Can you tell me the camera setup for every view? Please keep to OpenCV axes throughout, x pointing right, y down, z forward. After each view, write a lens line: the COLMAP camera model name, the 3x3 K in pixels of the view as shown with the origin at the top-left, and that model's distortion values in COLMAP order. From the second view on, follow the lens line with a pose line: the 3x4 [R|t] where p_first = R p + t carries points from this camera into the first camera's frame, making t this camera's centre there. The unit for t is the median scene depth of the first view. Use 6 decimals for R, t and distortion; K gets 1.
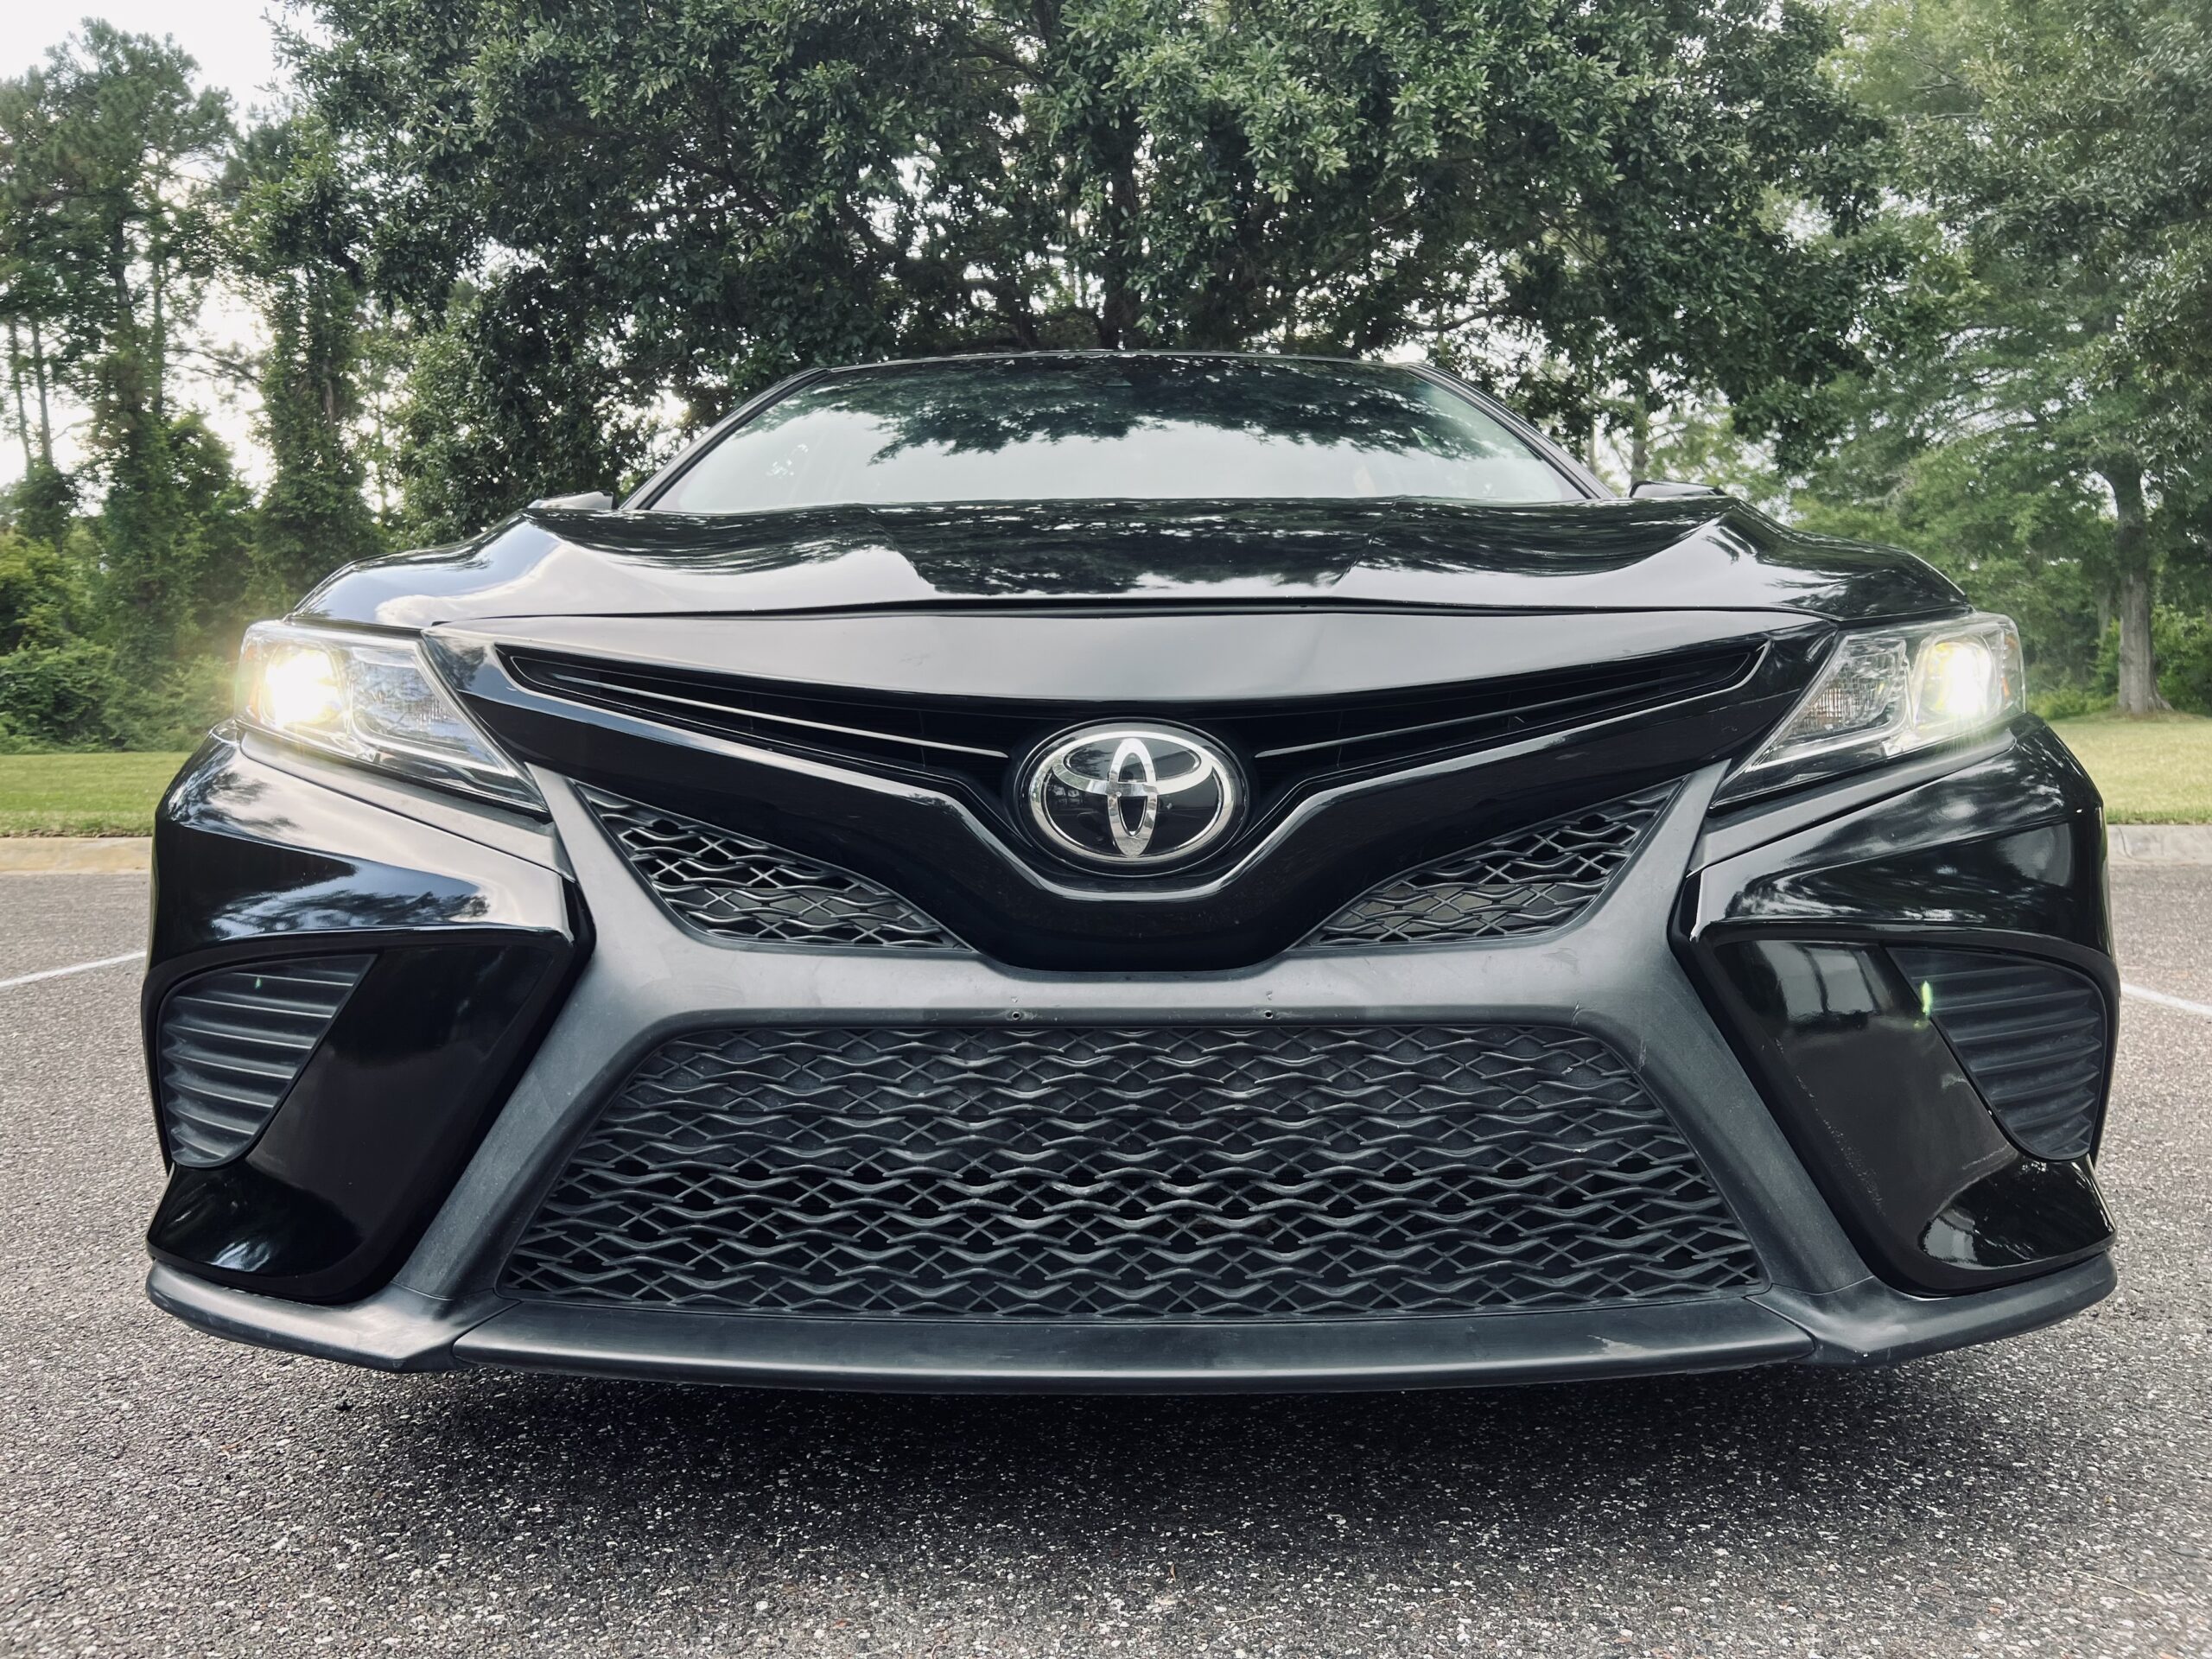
lens RADIAL K [[1674.6, 0, 1096.6], [0, 1674.6, 836.1], [0, 0, 1]] dist [0.049547, -0.067666]
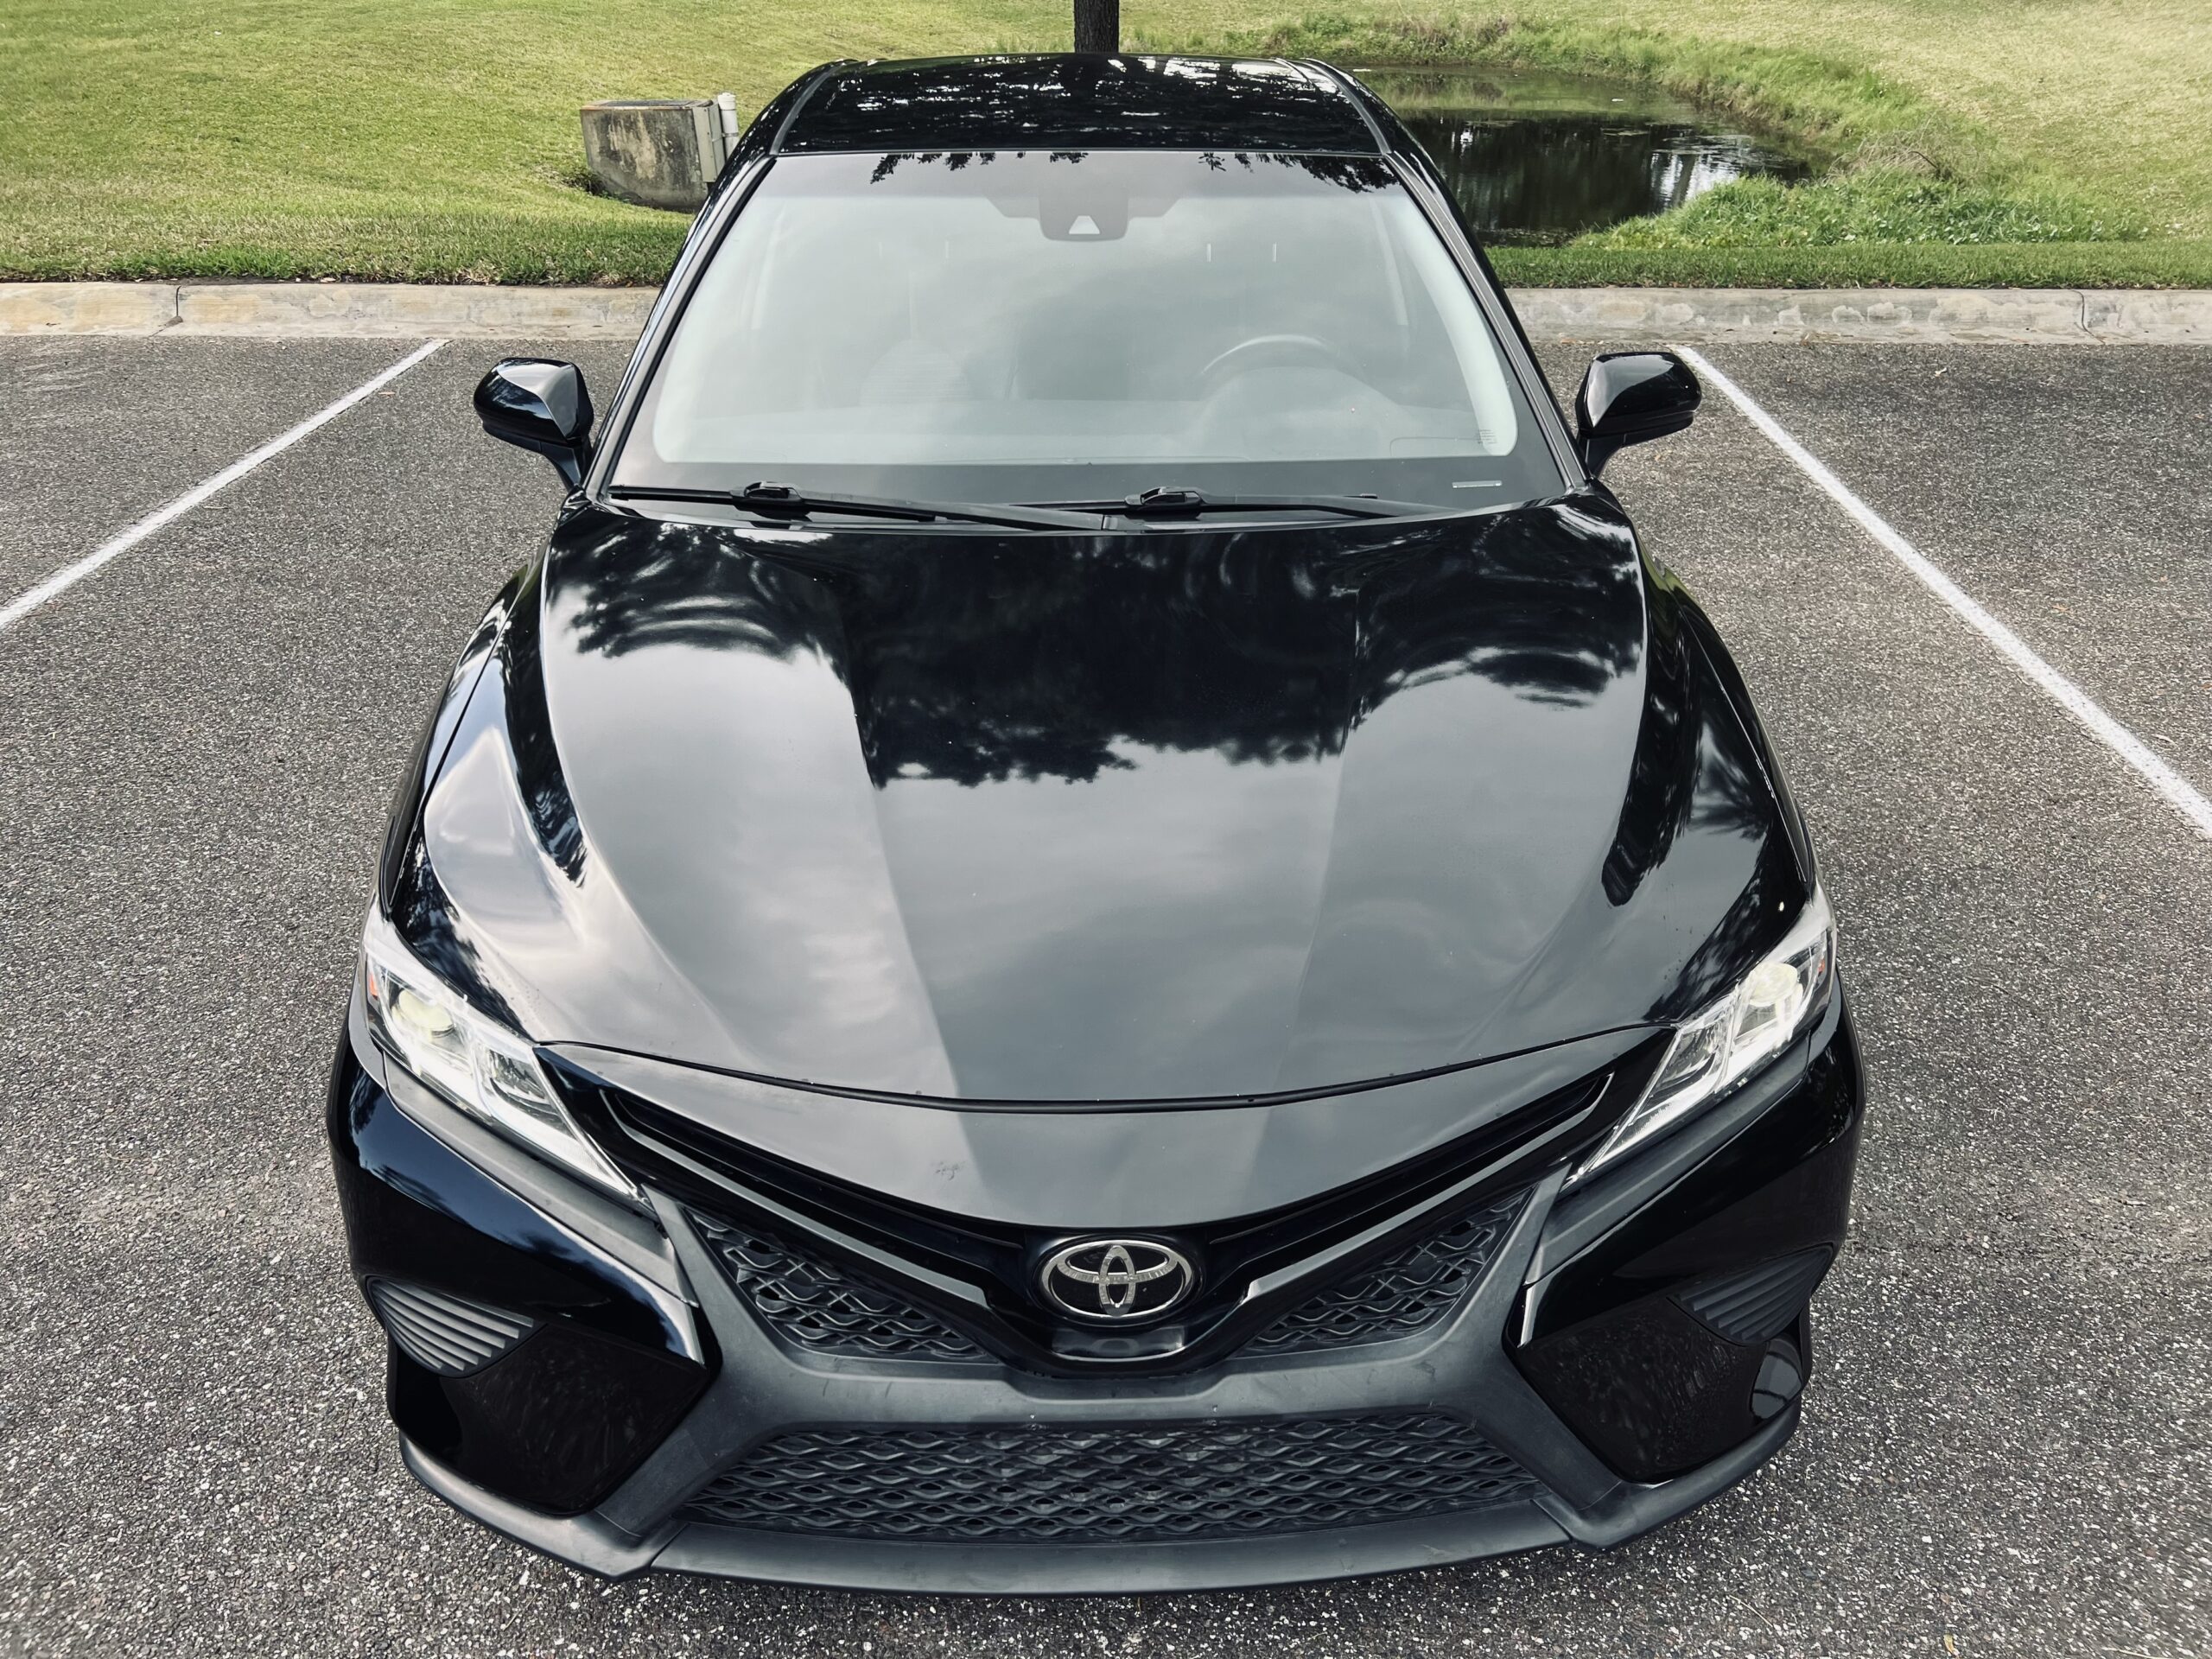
lens RADIAL K [[1674.6, 0, 1110.9], [0, 1674.6, 828.1], [0, 0, 1]] dist [0.049547, -0.067666]
pose [[0.999259, -0.014920, 0.035479, -0.023695], [-0.002101, 0.899289, 0.437351, -0.871950], [-0.038431, -0.437101, 0.898591, -0.046729]]
